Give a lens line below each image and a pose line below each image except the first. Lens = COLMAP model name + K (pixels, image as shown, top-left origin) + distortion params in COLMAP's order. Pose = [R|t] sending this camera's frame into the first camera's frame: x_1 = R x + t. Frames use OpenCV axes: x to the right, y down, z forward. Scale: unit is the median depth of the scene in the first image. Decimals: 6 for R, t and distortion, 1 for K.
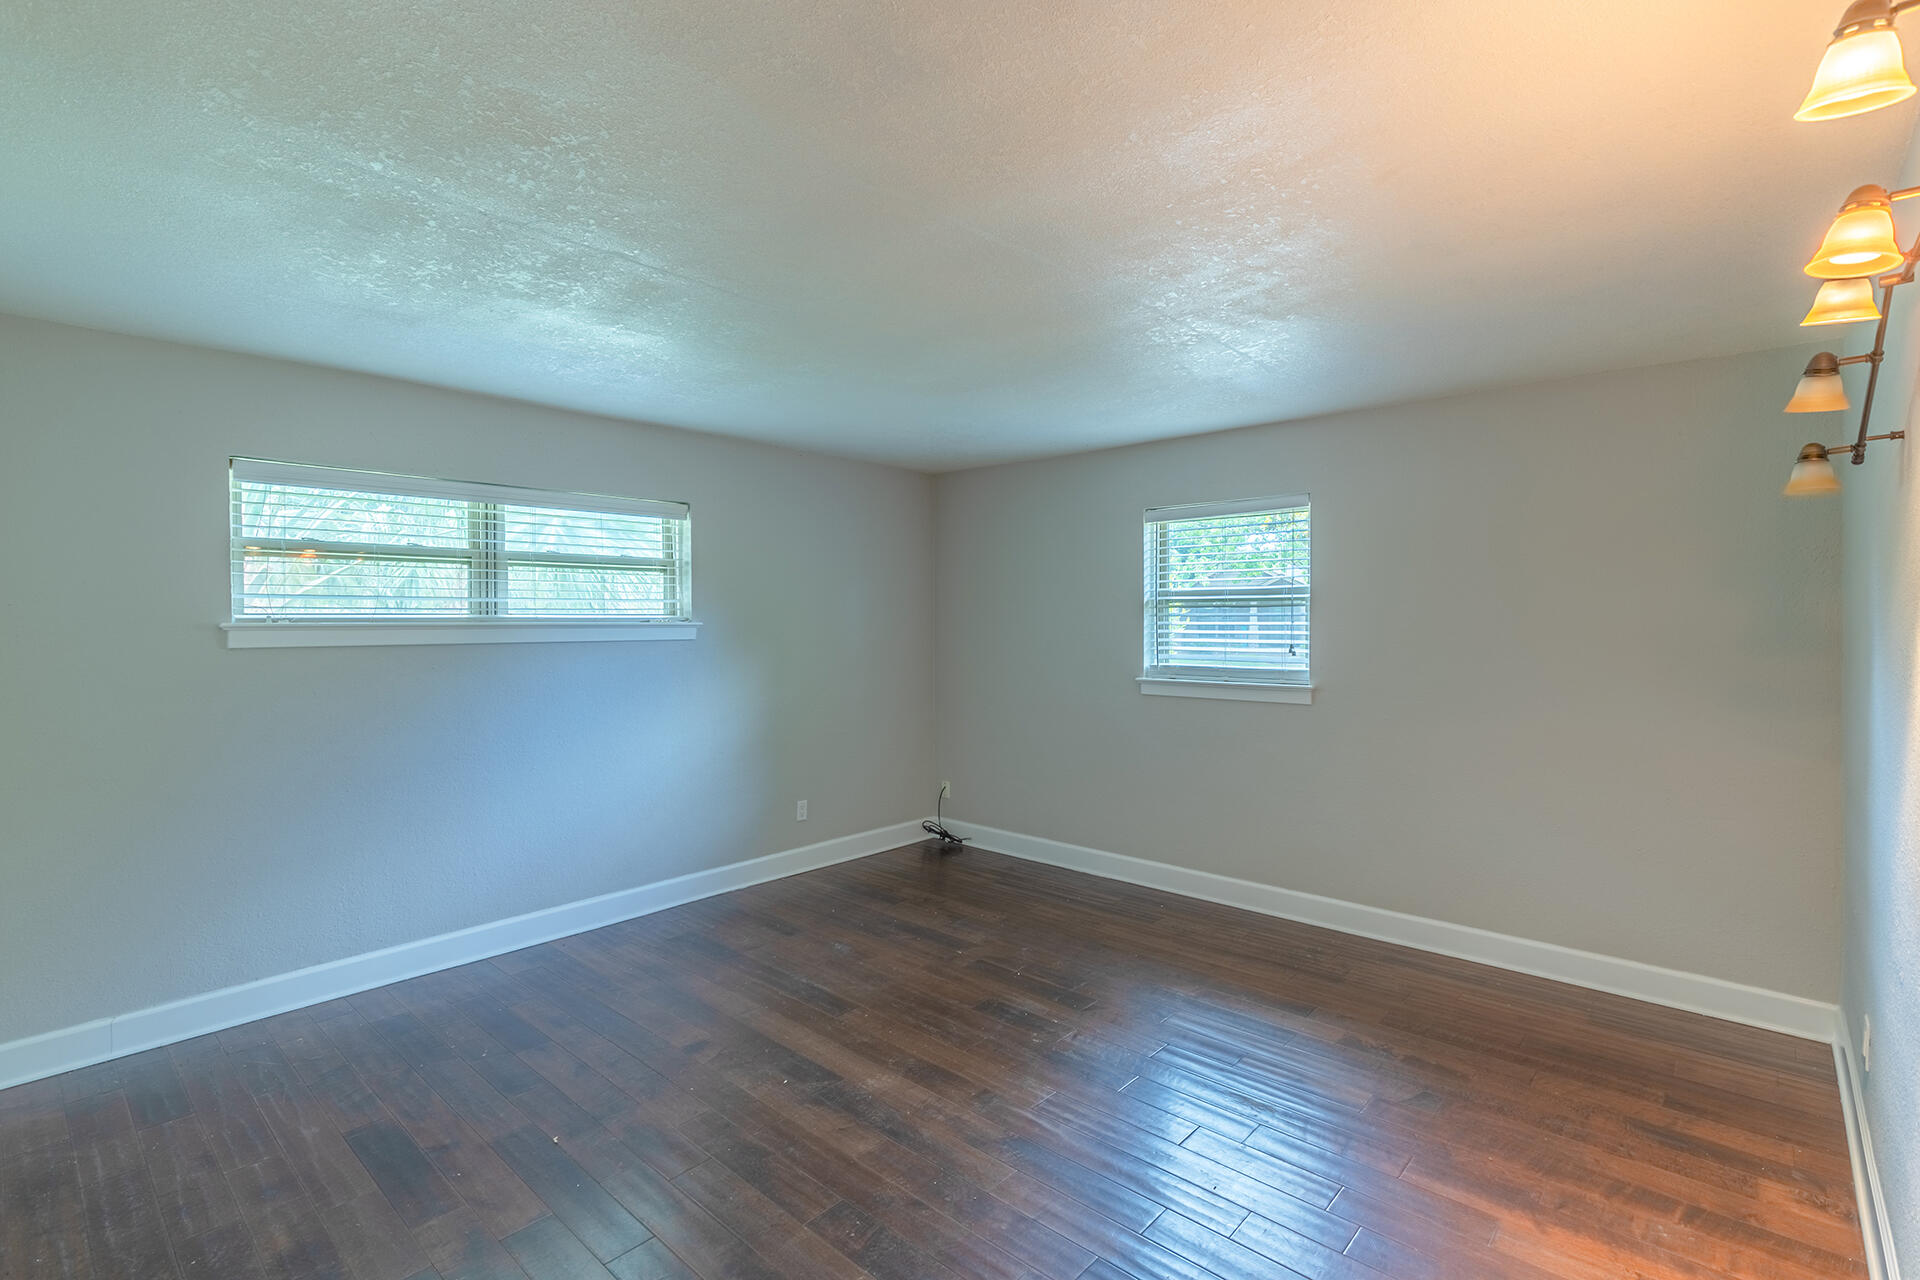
lens RADIAL K [[892.6, 0, 973.3], [0, 892.6, 613.4], [0, 0, 1]] dist [0.002796, 0.000282]
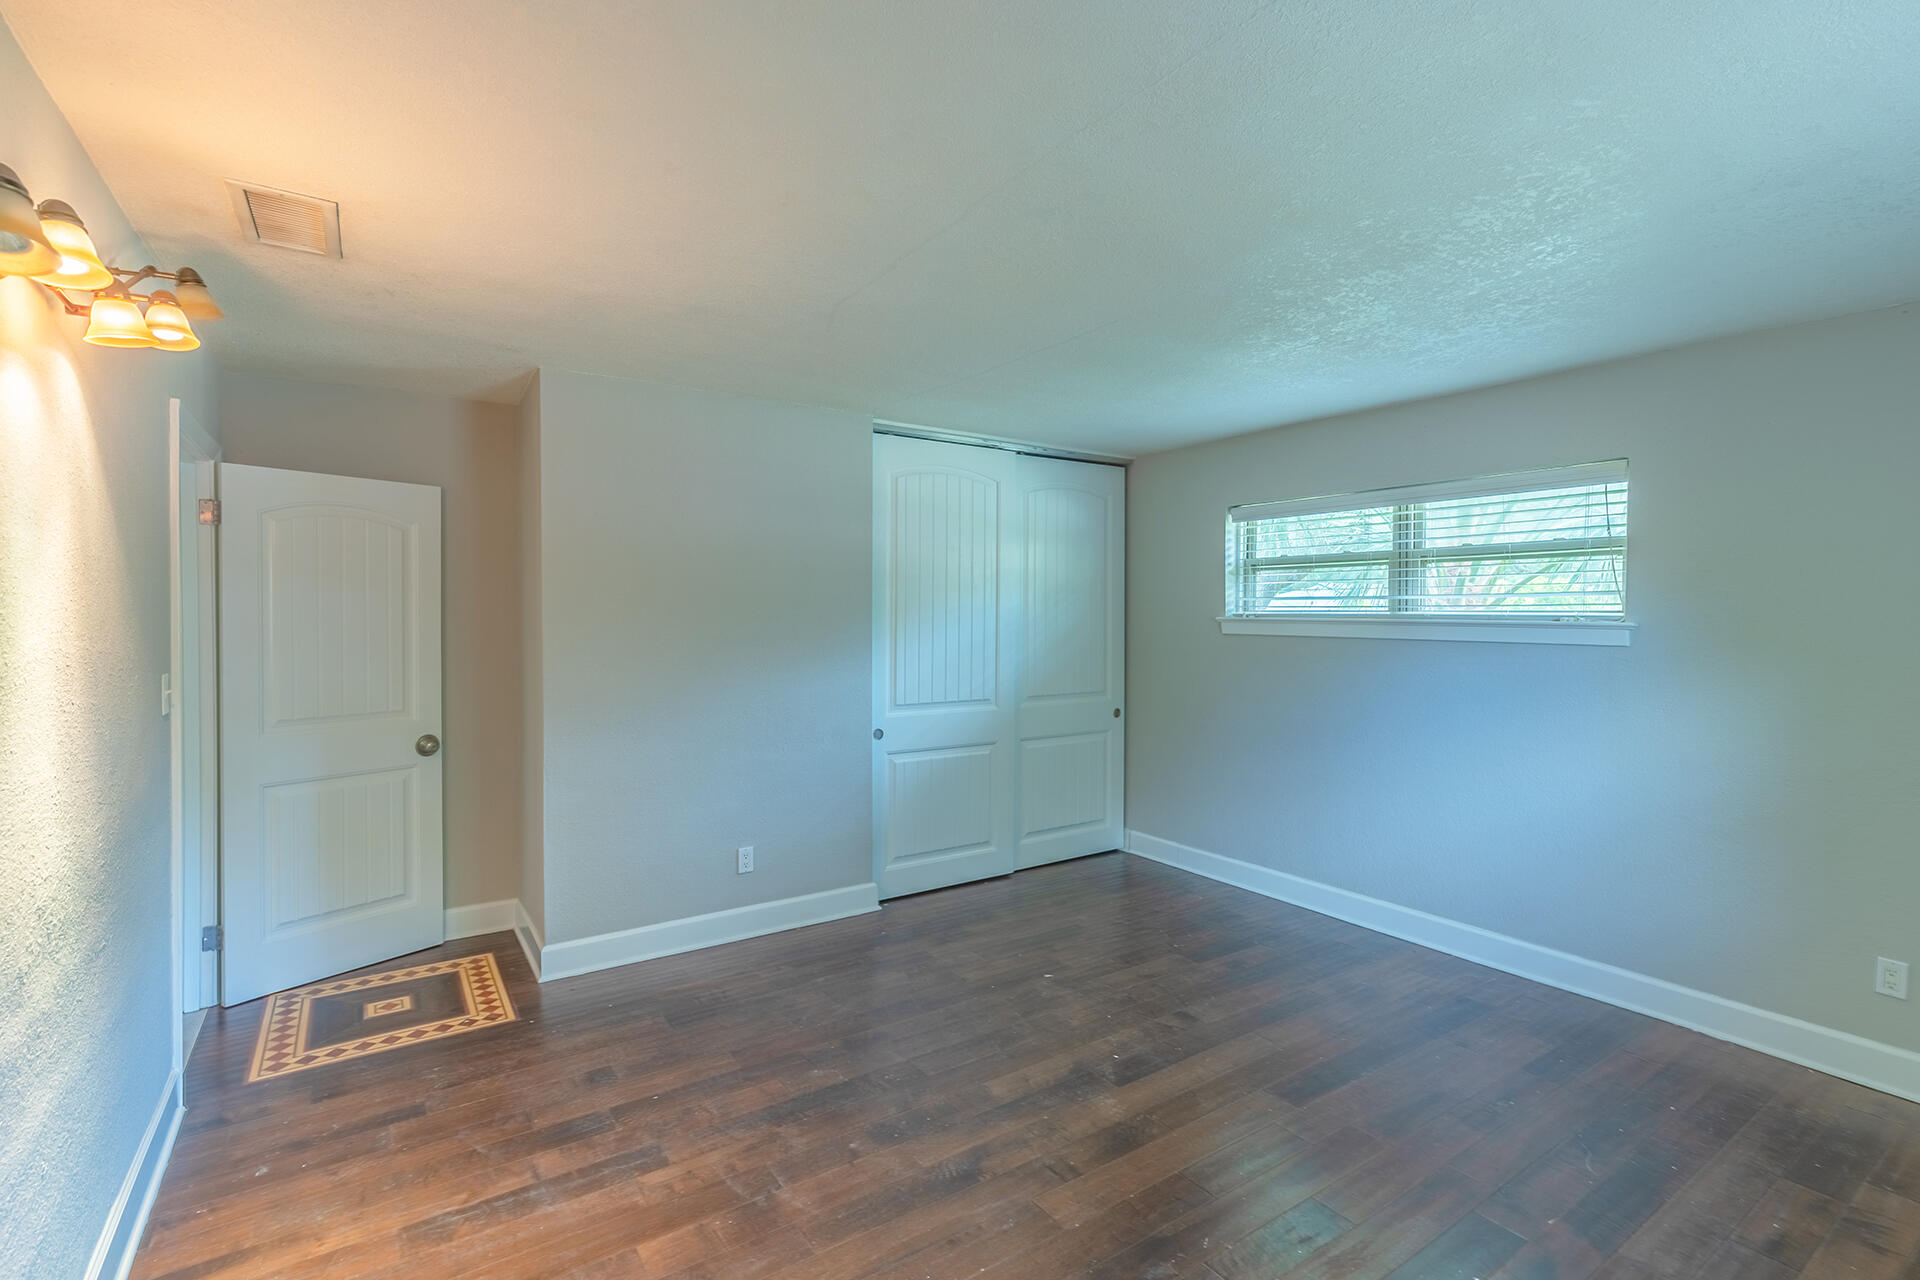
lens RADIAL K [[892.6, 0, 973.3], [0, 892.6, 613.4], [0, 0, 1]] dist [0.002796, 0.000282]
pose [[-0.250697, 0.006654, -0.968043, 0.601578], [0.006151, 0.999967, 0.005281, -0.005128], [0.968046, -0.004630, -0.250729, 0.778537]]
